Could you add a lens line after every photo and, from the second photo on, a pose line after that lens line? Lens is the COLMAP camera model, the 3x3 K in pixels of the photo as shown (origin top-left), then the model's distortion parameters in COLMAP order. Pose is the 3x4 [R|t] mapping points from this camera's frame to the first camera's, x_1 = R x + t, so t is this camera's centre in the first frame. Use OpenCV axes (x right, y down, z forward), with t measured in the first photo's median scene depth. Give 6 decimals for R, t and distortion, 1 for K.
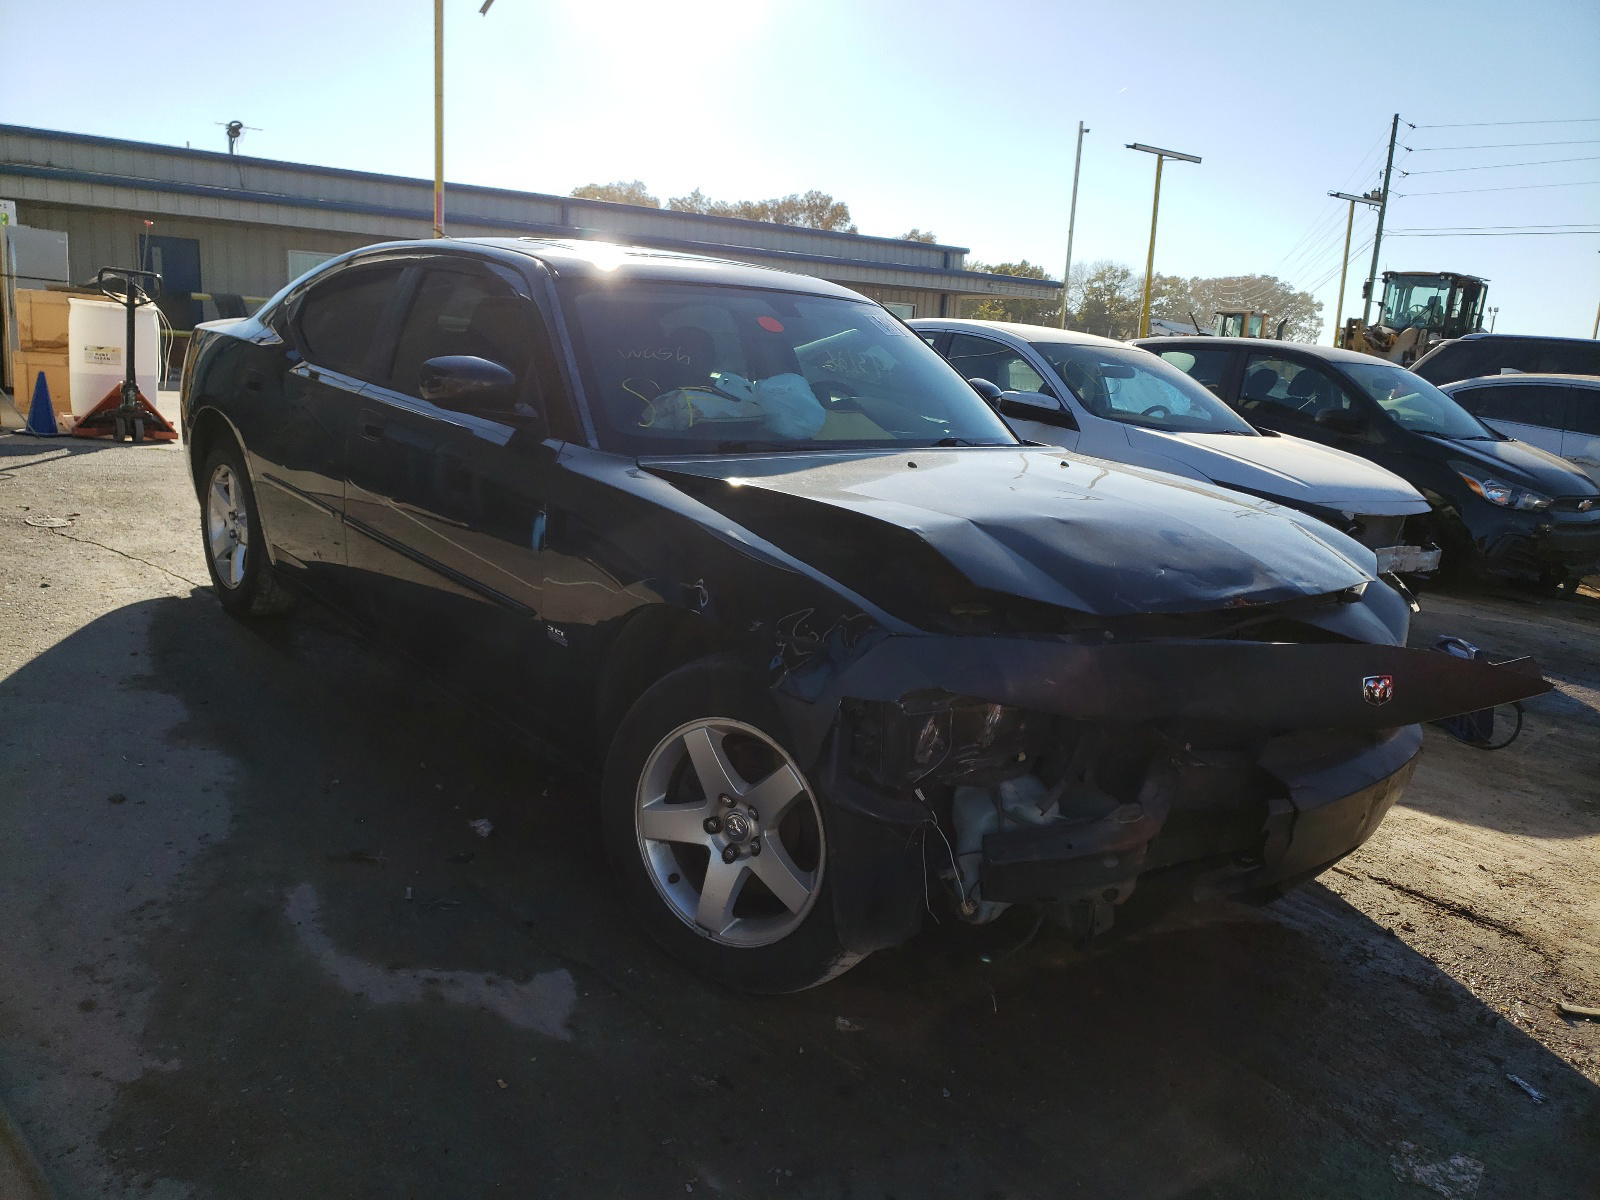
lens RADIAL K [[1182.3, 0, 800.0], [0, 1182.3, 600.0], [0, 0, 1]] dist [0.035573, 0.005035]
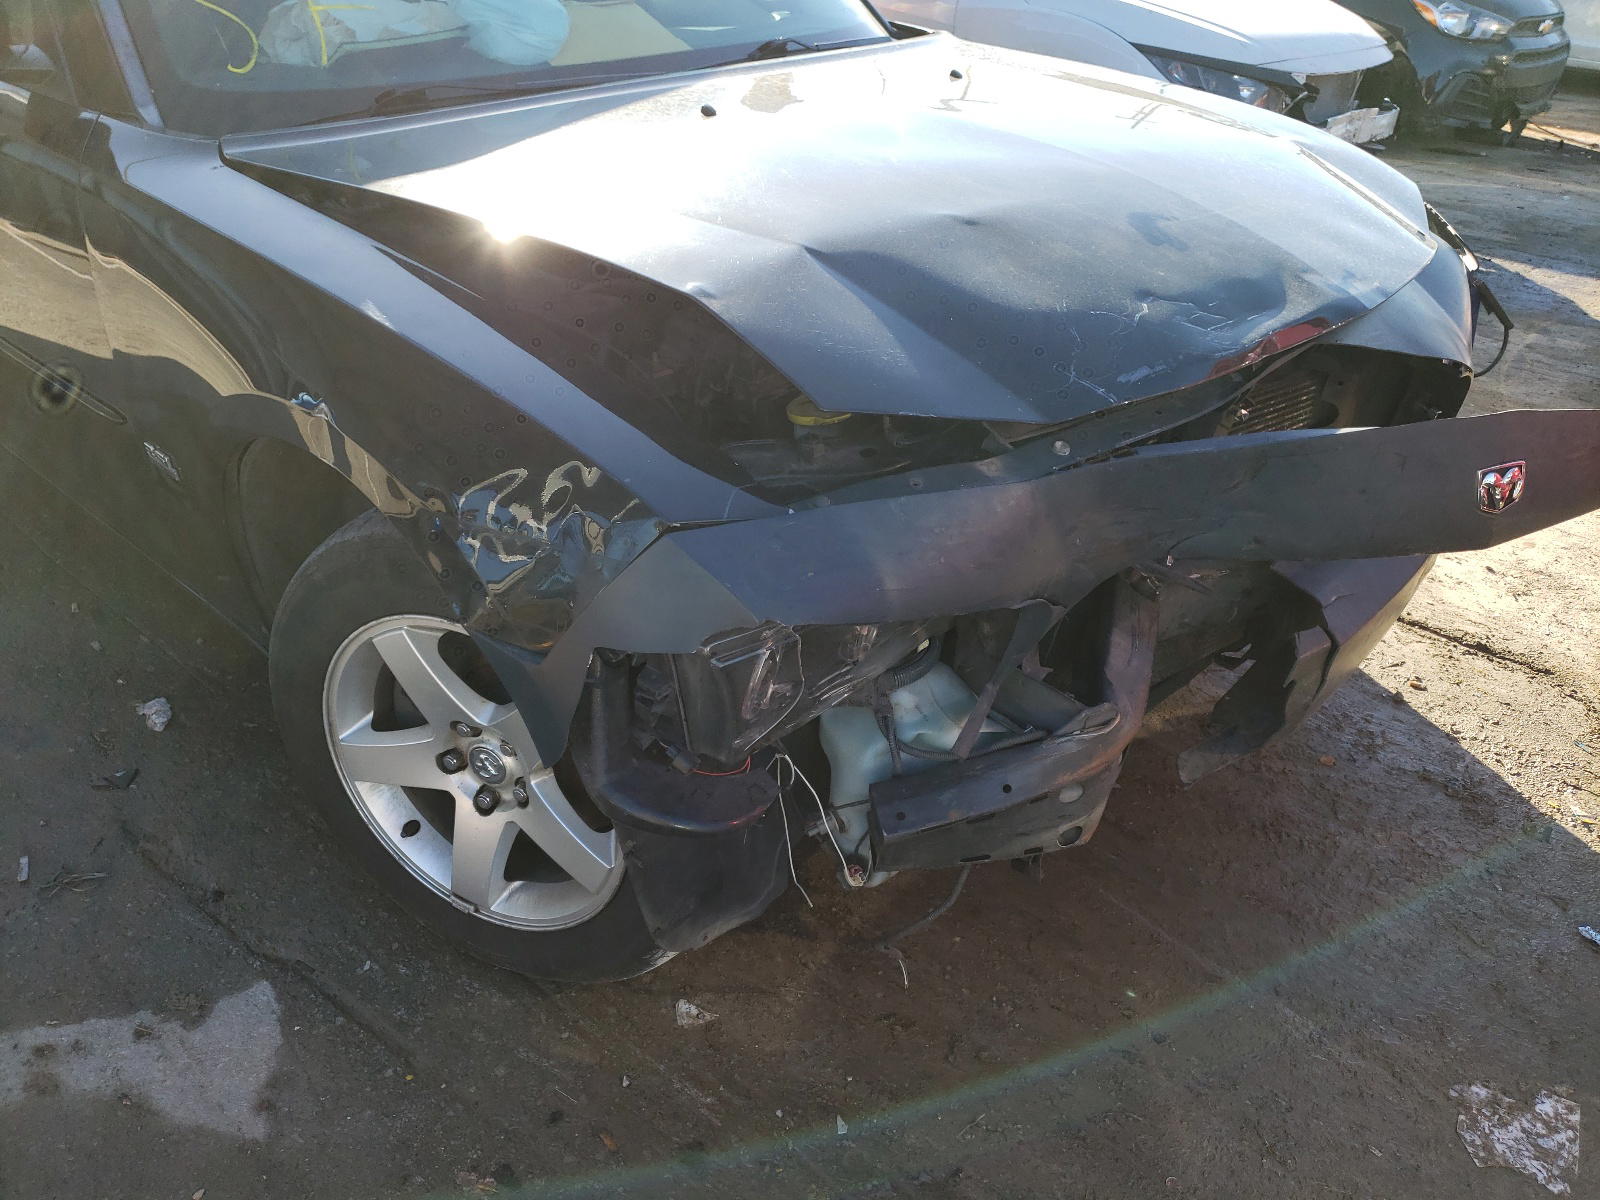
lens RADIAL K [[1253.8, 0, 800.0], [0, 1253.8, 600.0], [0, 0, 1]] dist [0.029662, -0.000078]
pose [[0.989981, -0.117869, 0.077746, 0.070267], [0.088346, 0.946581, 0.310128, -0.086328], [-0.110147, -0.300153, 0.947510, 0.366650]]
